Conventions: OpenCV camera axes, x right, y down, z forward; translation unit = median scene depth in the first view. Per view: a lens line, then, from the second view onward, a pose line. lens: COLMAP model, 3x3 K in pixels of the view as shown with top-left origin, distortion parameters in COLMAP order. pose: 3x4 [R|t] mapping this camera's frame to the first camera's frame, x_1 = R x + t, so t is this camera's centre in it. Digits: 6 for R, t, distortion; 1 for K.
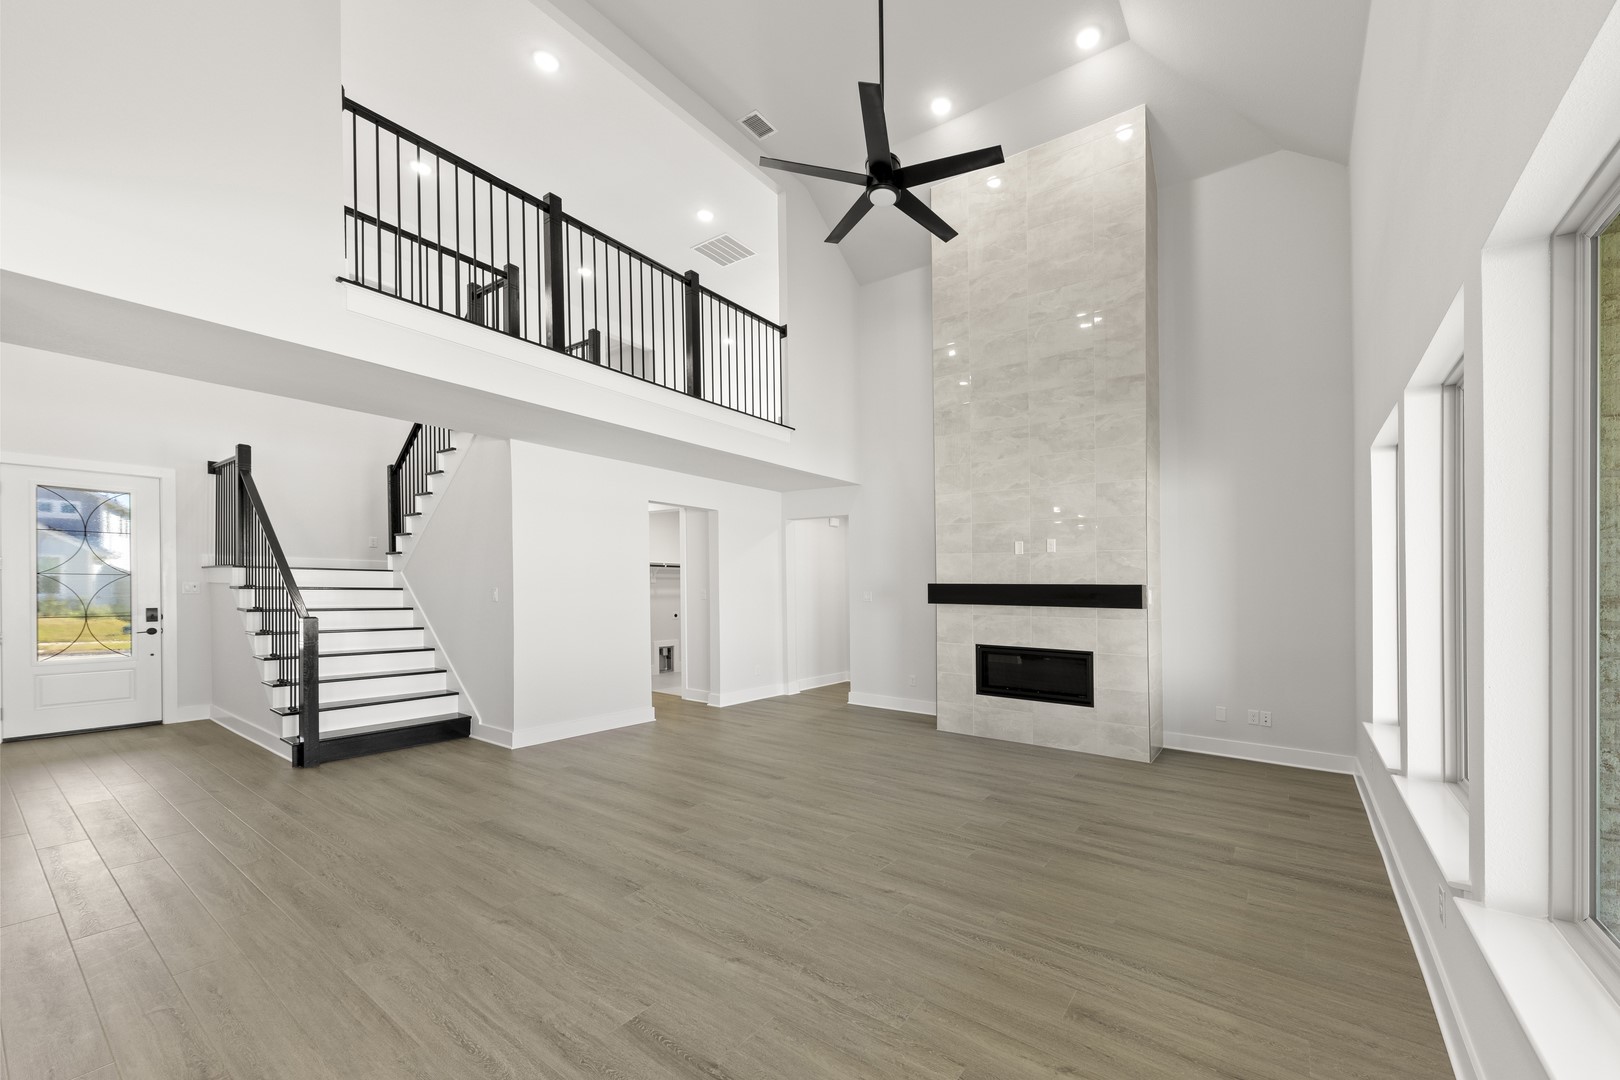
lens RADIAL K [[533.6, 0, 813.0], [0, 533.6, 590.8], [0, 0, 1]] dist [0.002006, 0.000068]
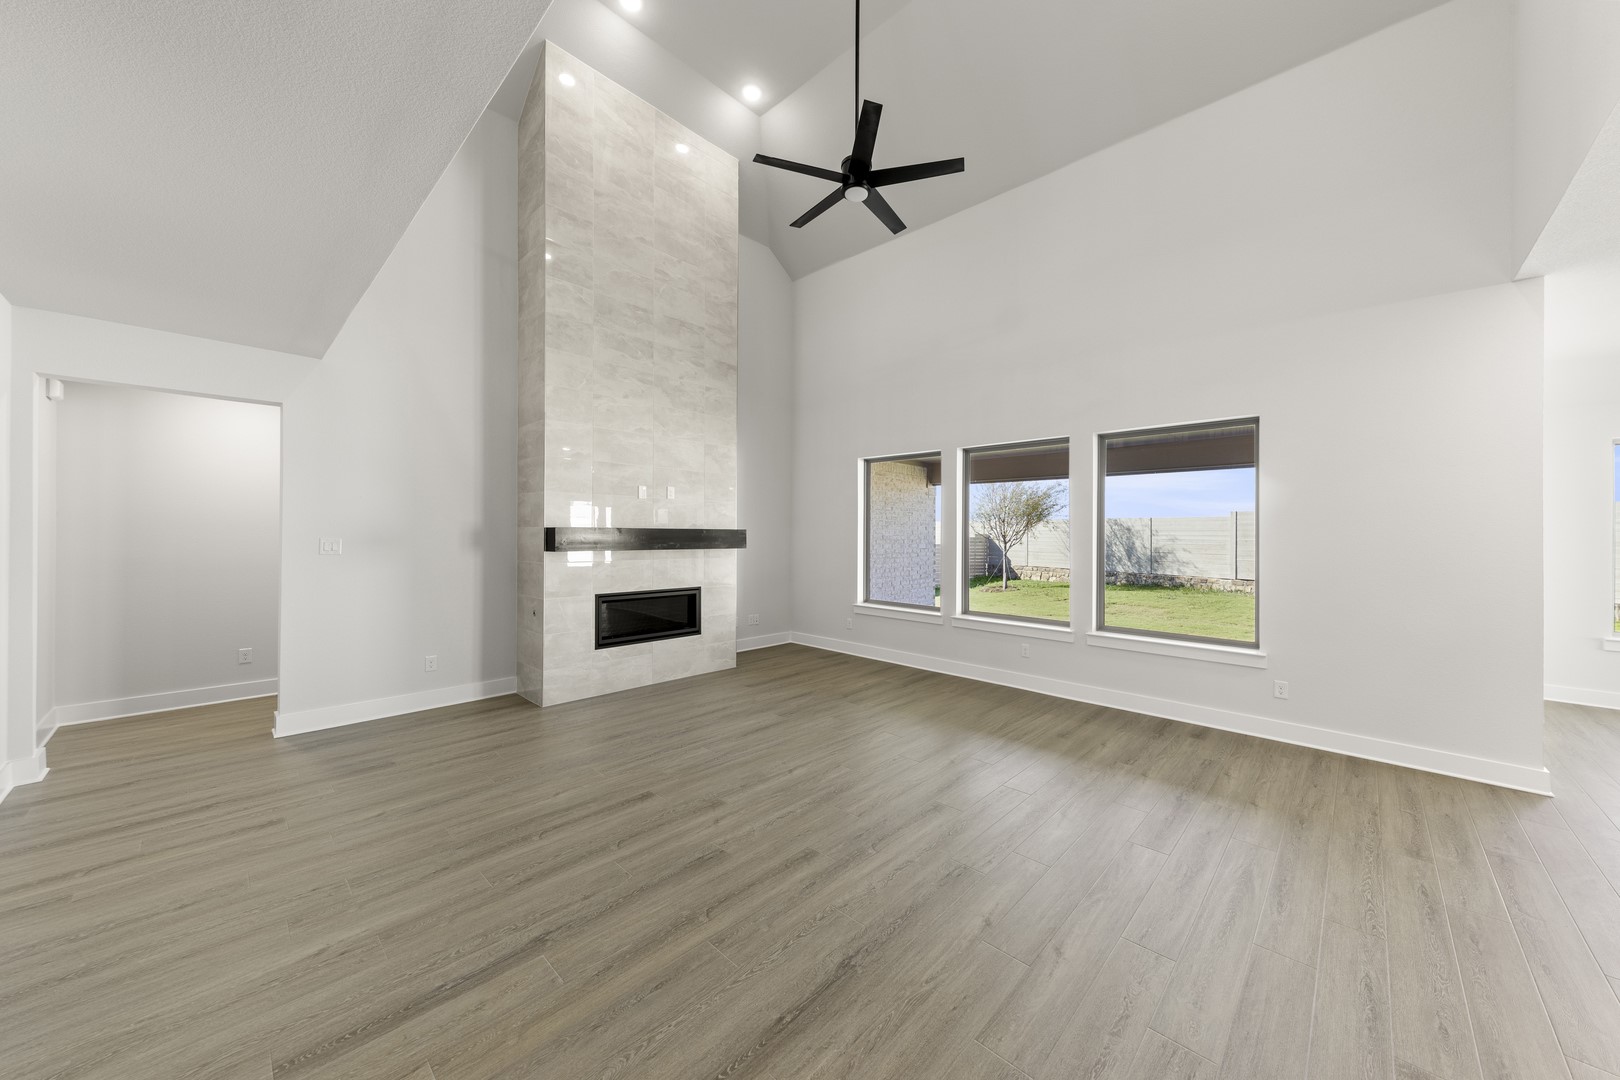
lens RADIAL K [[568.2, 0, 812.8], [0, 568.2, 527.3], [0, 0, 1]] dist [0.000784, 0.000030]
pose [[0.198060, 0.002617, 0.980186, -0.643160], [0.001665, 0.999994, -0.003007, -0.011547], [-0.980189, 0.002228, 0.198054, 0.511109]]
